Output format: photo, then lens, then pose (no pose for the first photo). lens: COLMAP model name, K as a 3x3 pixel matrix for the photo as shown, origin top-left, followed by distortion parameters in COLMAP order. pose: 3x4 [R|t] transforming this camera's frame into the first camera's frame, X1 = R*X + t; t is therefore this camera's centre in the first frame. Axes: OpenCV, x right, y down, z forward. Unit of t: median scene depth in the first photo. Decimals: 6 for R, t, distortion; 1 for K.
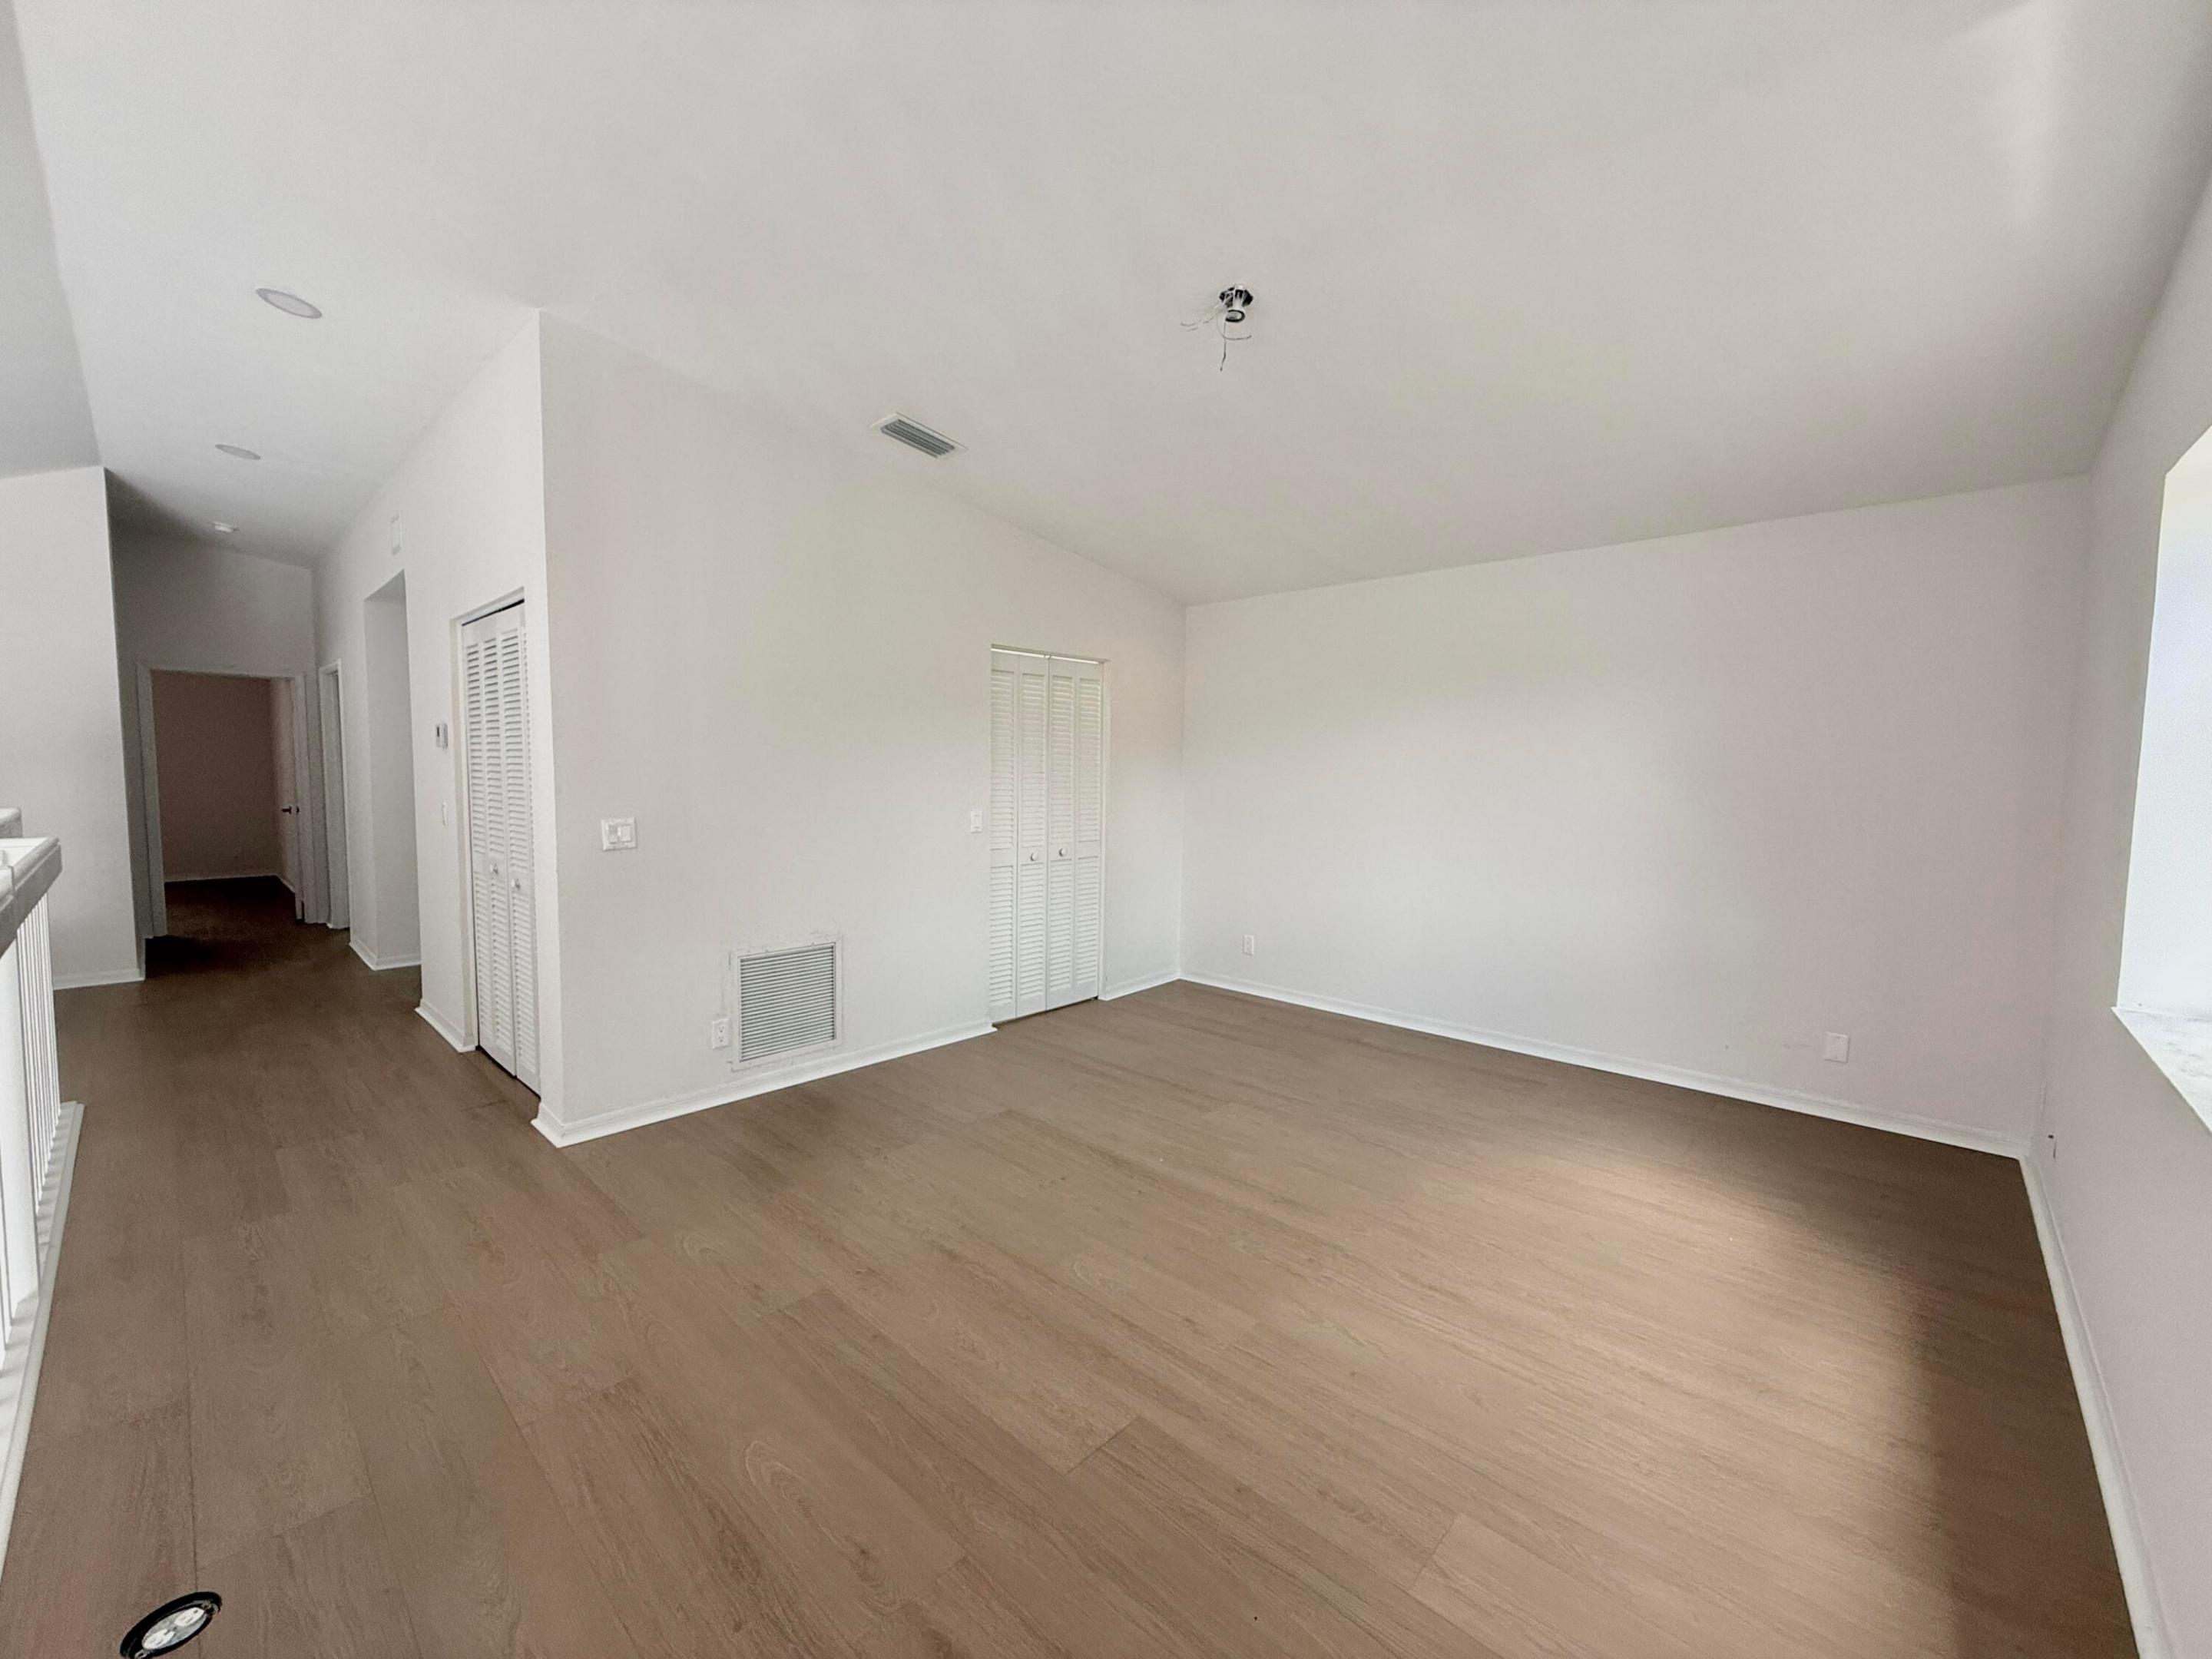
lens RADIAL K [[883.4, 0, 1102.8], [0, 883.4, 825.5], [0, 0, 1]] dist [-0.007415, -0.000041]
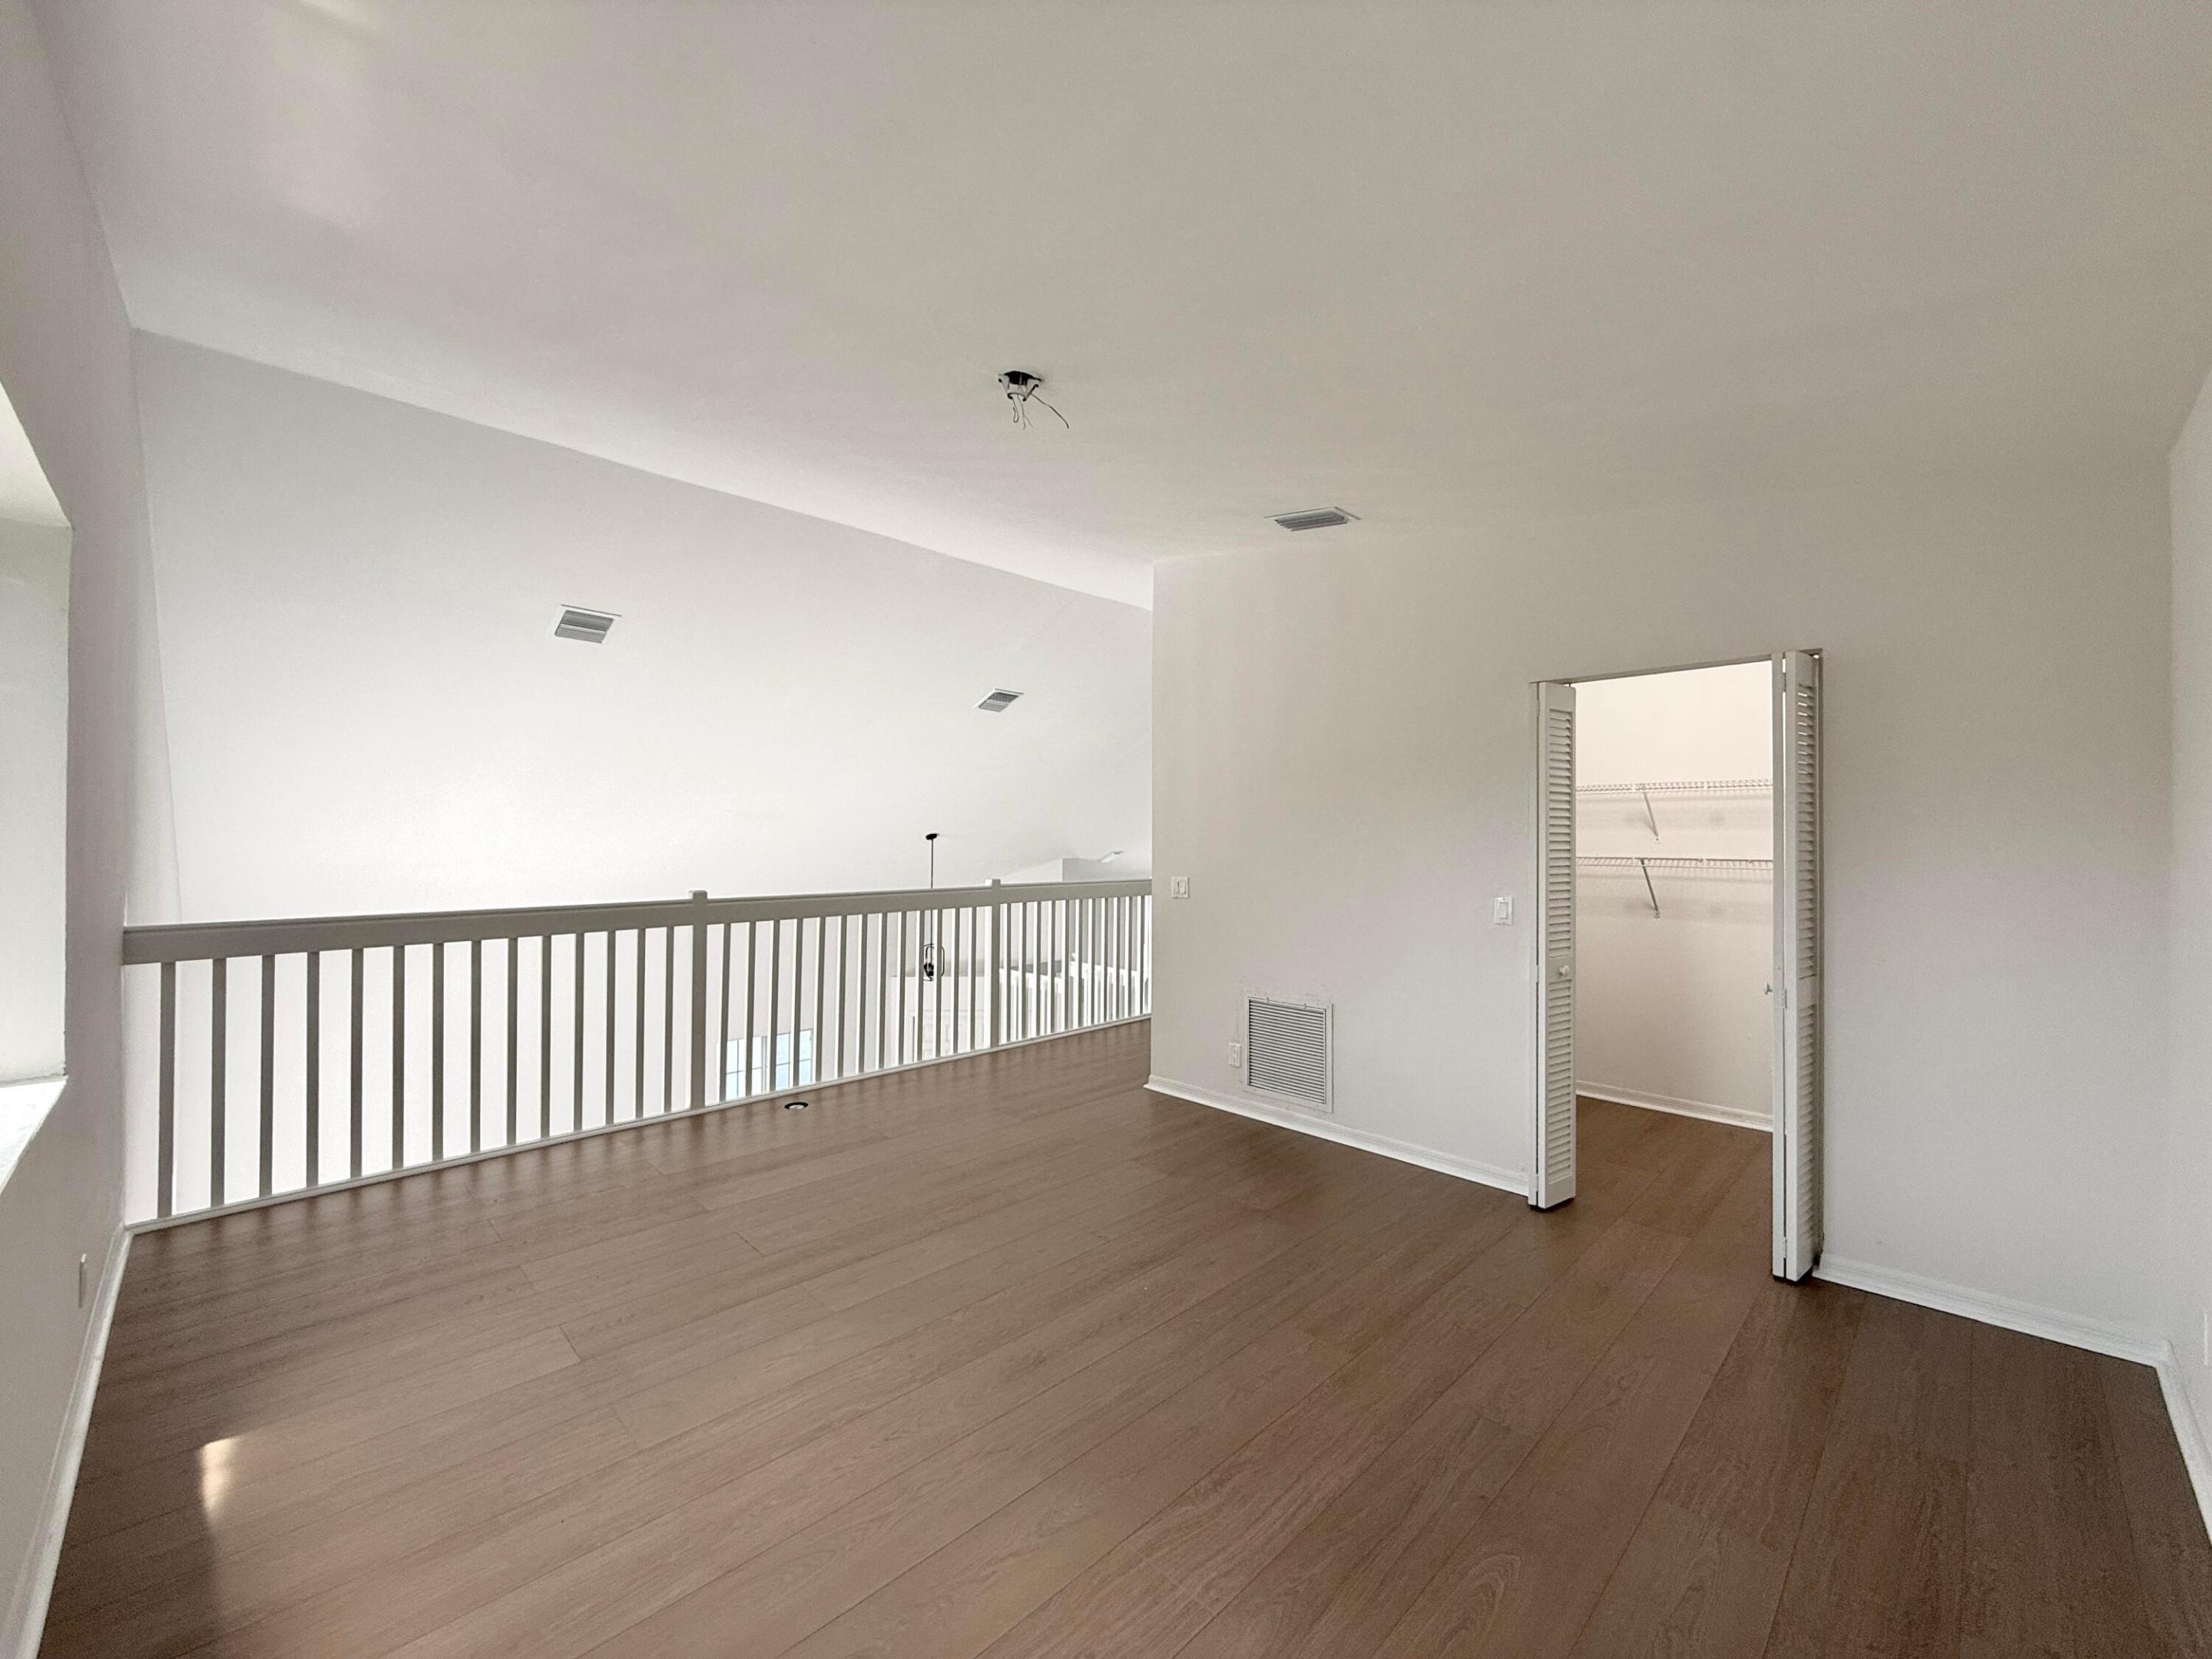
lens RADIAL K [[883.4, 0, 1109.6], [0, 883.4, 833.0], [0, 0, 1]] dist [-0.007415, -0.000041]
pose [[-0.036802, -0.016651, -0.999184, 0.784127], [-0.074949, 0.997091, -0.013856, -0.044452], [0.996508, 0.074378, -0.037943, 0.800512]]
